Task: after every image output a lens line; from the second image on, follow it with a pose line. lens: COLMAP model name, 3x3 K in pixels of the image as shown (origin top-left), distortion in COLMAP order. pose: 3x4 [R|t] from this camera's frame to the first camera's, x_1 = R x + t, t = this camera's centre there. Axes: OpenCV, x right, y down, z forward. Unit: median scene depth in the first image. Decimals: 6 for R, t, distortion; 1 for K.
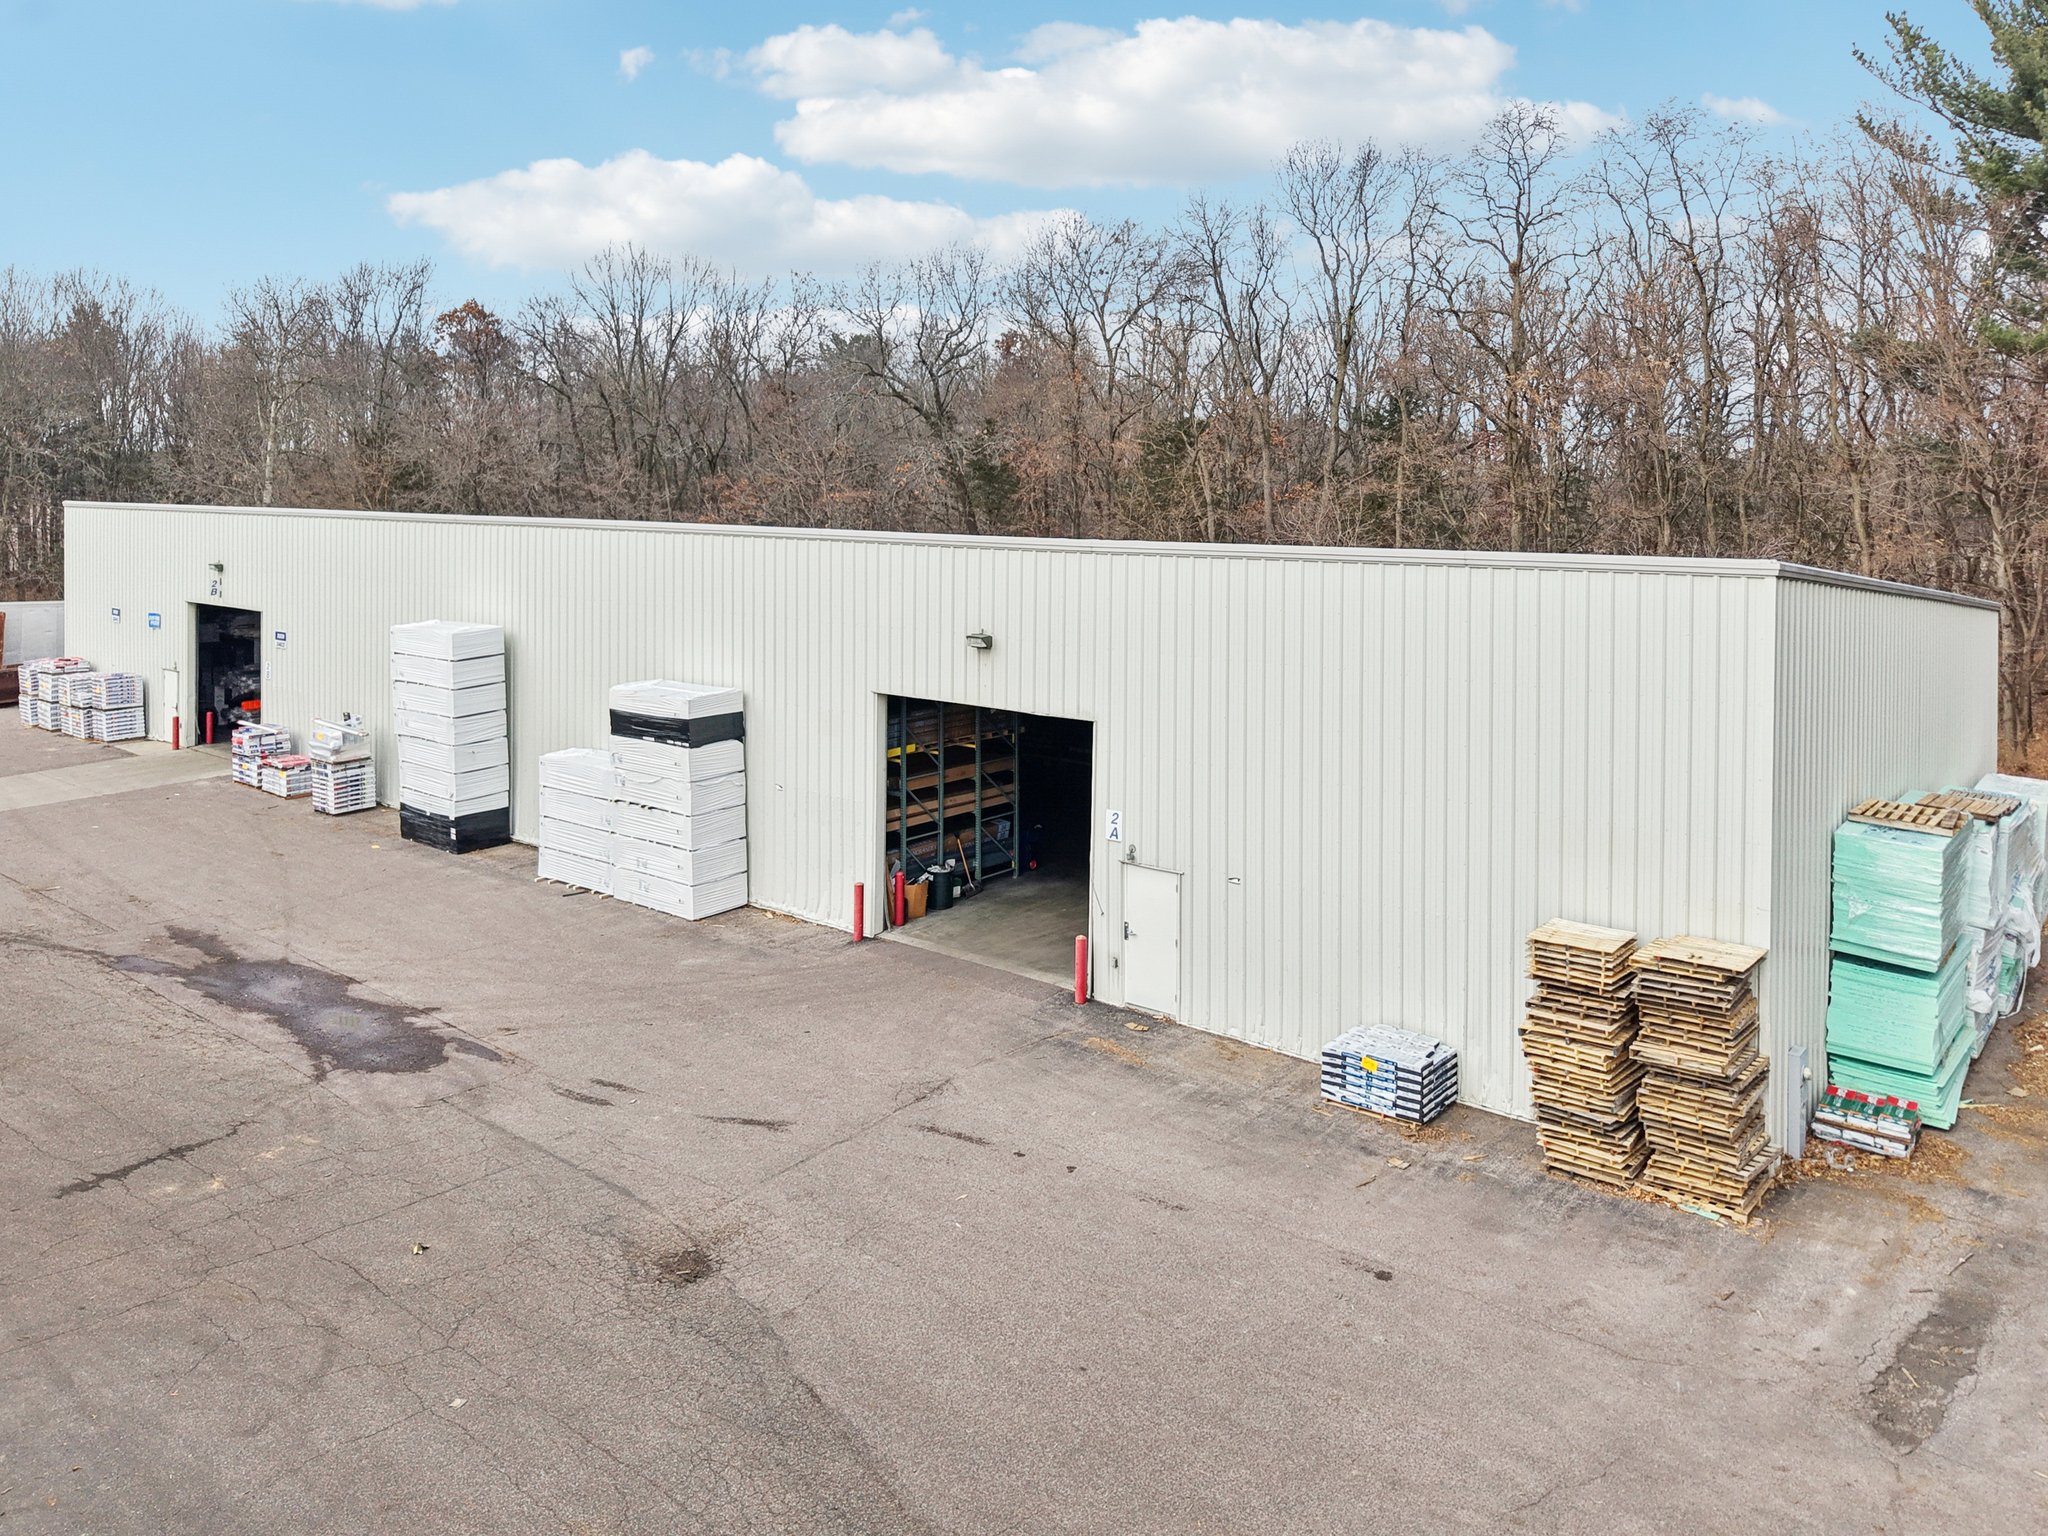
lens RADIAL K [[1559.1, 0, 1026.8], [0, 1559.1, 761.0], [0, 0, 1]] dist [0.007524, -0.005317]
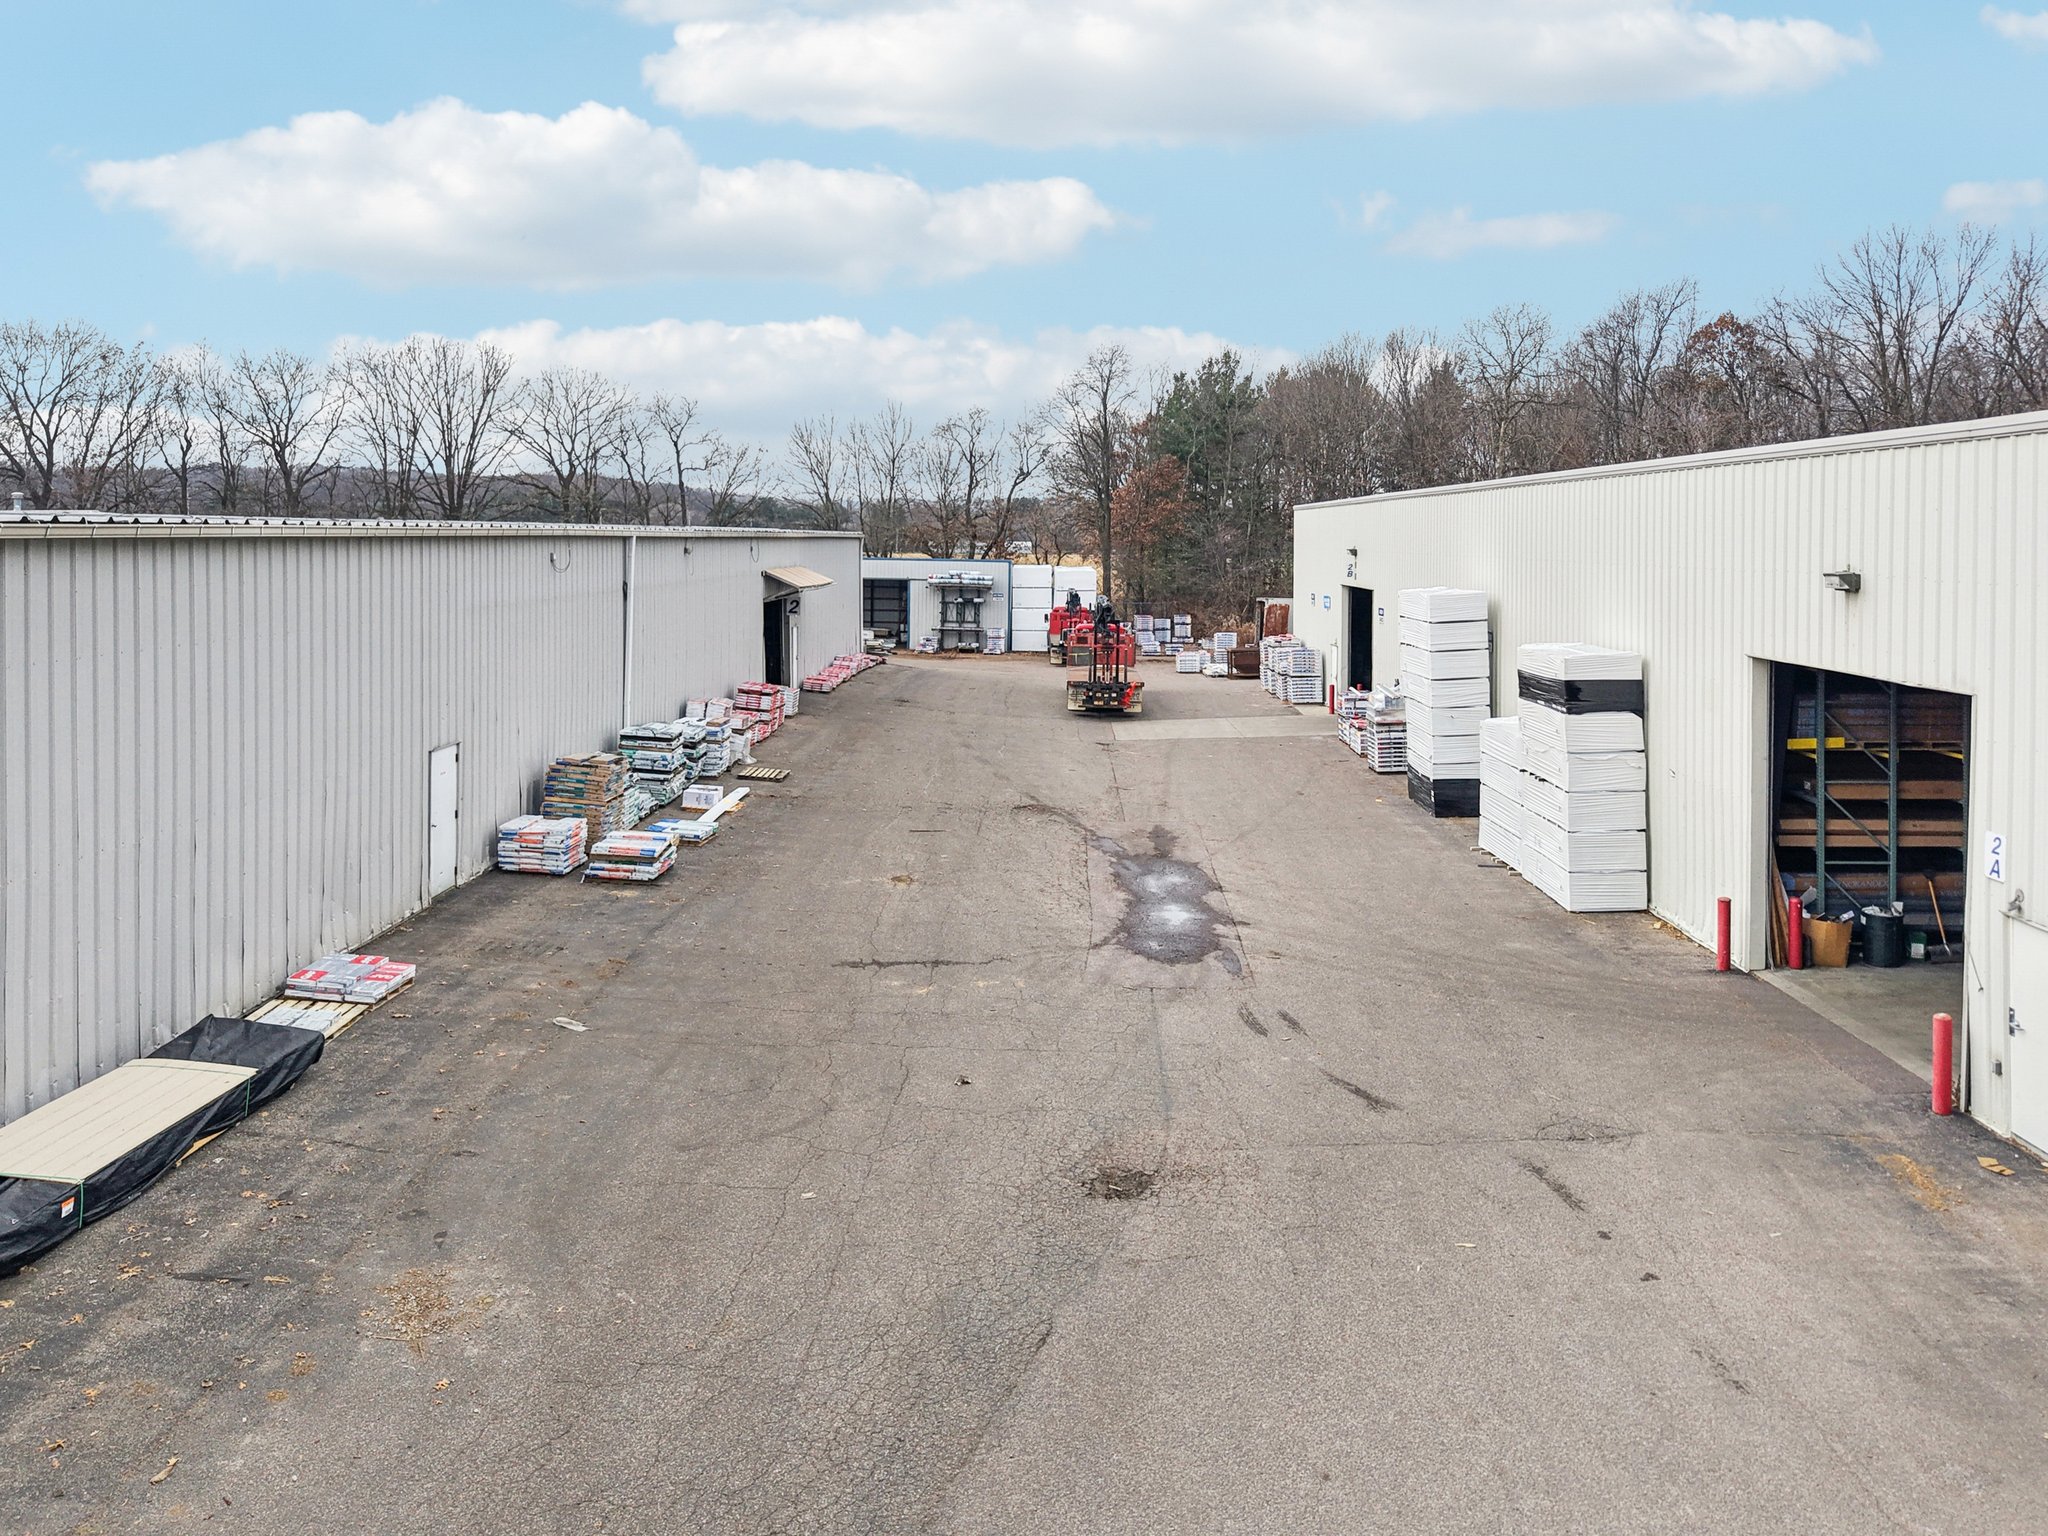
lens RADIAL K [[1419.0, 0, 1022.0], [0, 1419.0, 774.0], [0, 0, 1]] dist [0.016354, -0.018800]
pose [[0.624020, 0.128943, -0.770696, 0.214922], [-0.144396, 0.988334, 0.048440, 0.030455], [0.767951, 0.081058, 0.635359, 0.236872]]
